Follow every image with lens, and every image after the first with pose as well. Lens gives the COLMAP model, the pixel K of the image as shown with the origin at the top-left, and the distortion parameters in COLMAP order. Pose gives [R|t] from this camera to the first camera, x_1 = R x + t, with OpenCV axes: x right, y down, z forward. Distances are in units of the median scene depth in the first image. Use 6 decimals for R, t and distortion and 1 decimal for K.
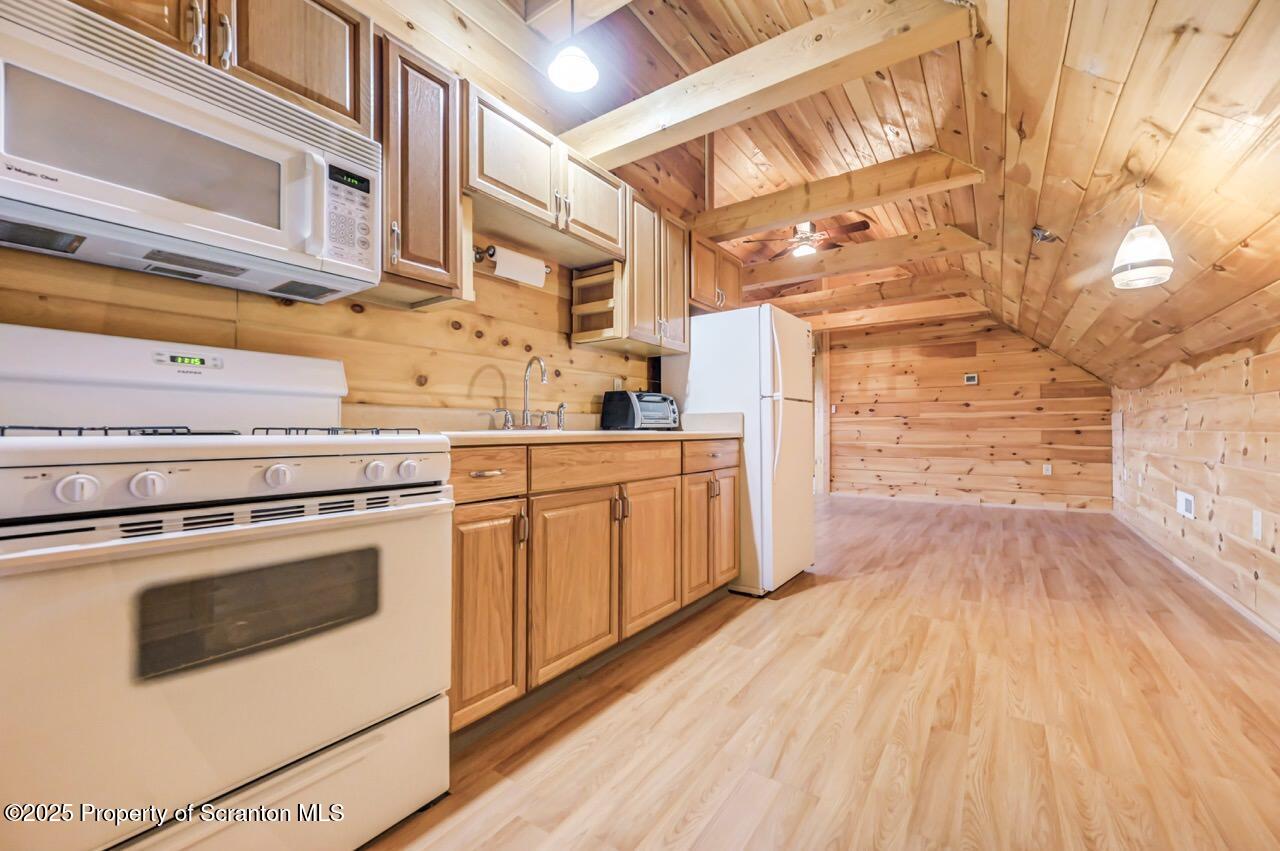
lens RADIAL K [[515.3, 0, 647.6], [0, 515.3, 424.3], [0, 0, 1]] dist [-0.001798, 0.000777]
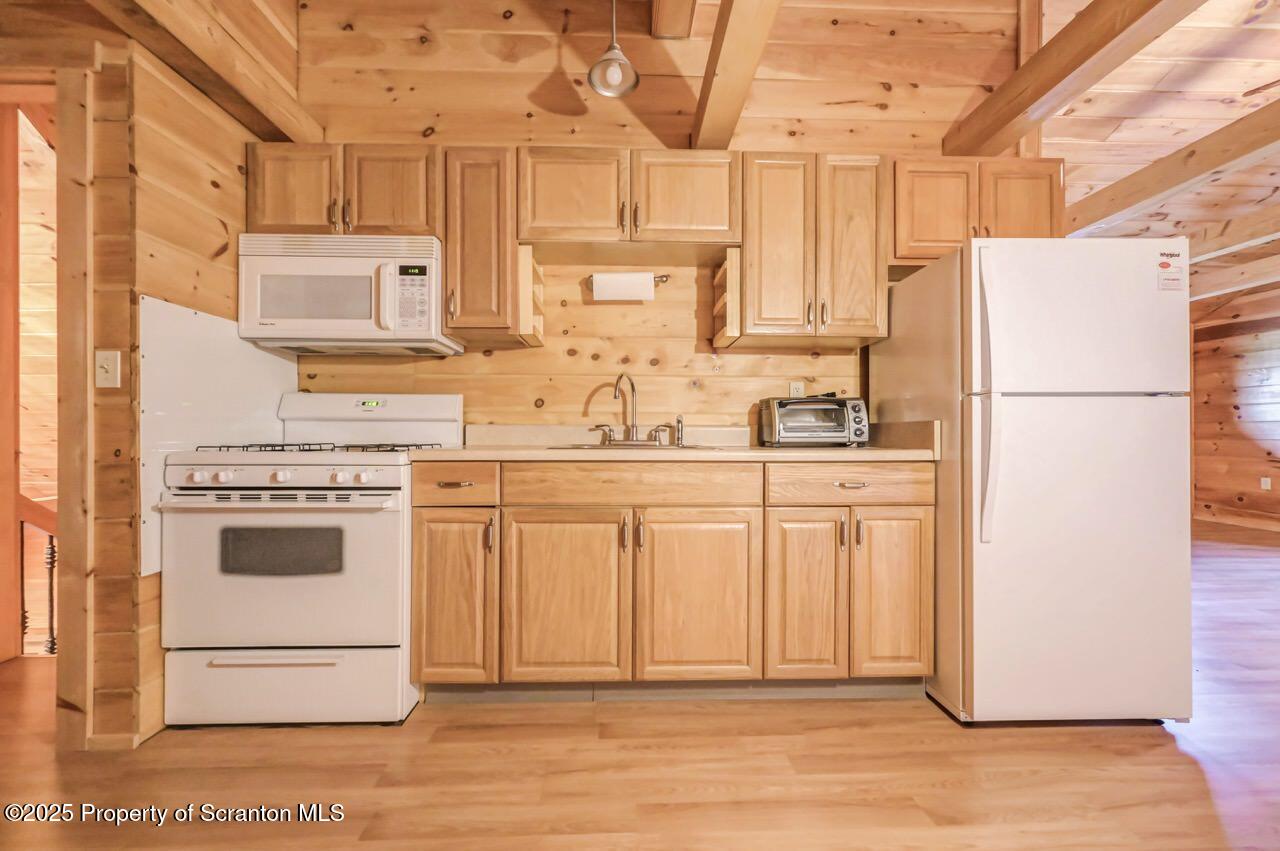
lens RADIAL K [[515.3, 0, 644.2], [0, 515.3, 431.1], [0, 0, 1]] dist [-0.001798, 0.000777]
pose [[0.595813, -0.000823, -0.803123, 0.747481], [0.007955, 0.999956, 0.004877, -0.025335], [0.803084, -0.009295, 0.595793, 0.517711]]
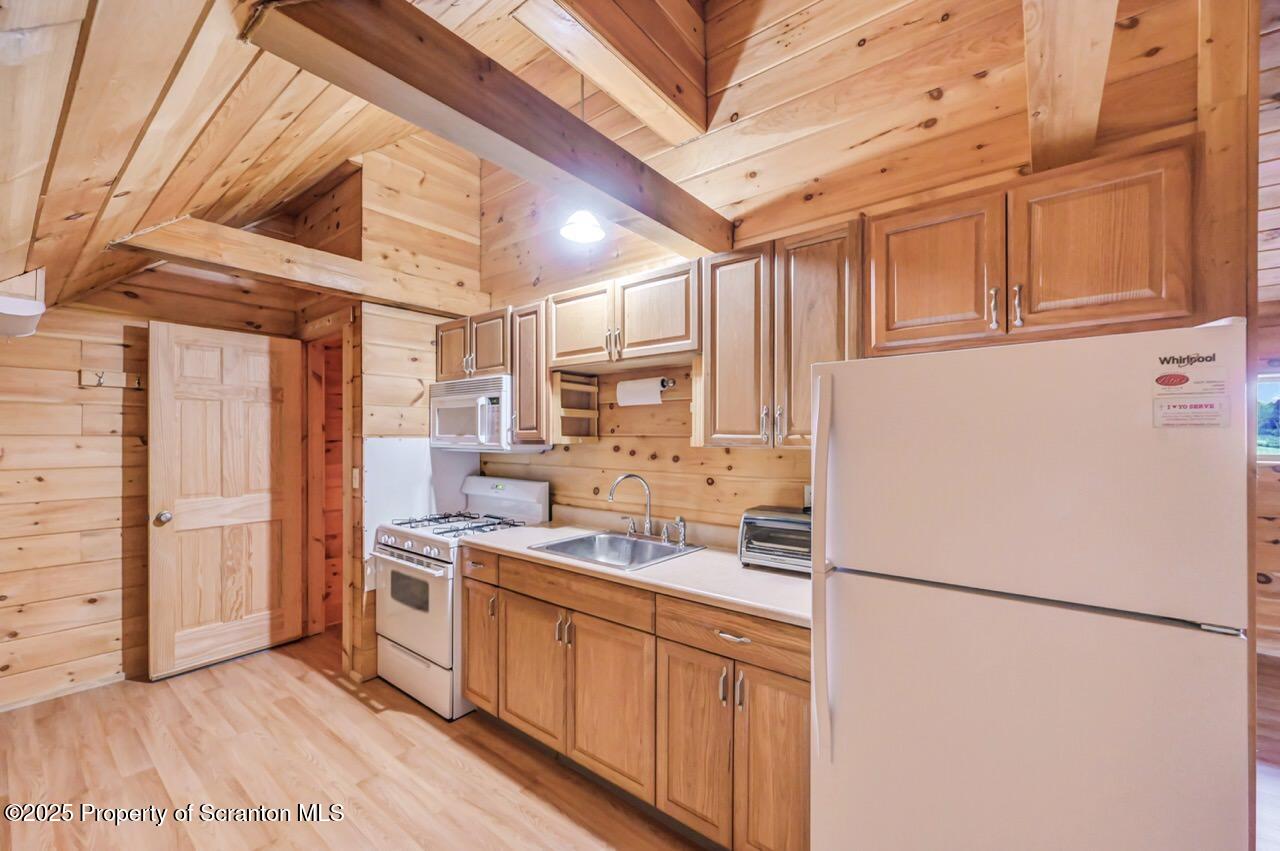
lens RADIAL K [[515.3, 0, 640.6], [0, 515.3, 435.5], [0, 0, 1]] dist [-0.001798, 0.000777]
pose [[-0.070411, -0.000058, -0.997518, 1.084977], [0.011057, 0.999939, -0.000838, -0.260809], [0.997457, -0.011088, -0.070406, 1.340318]]
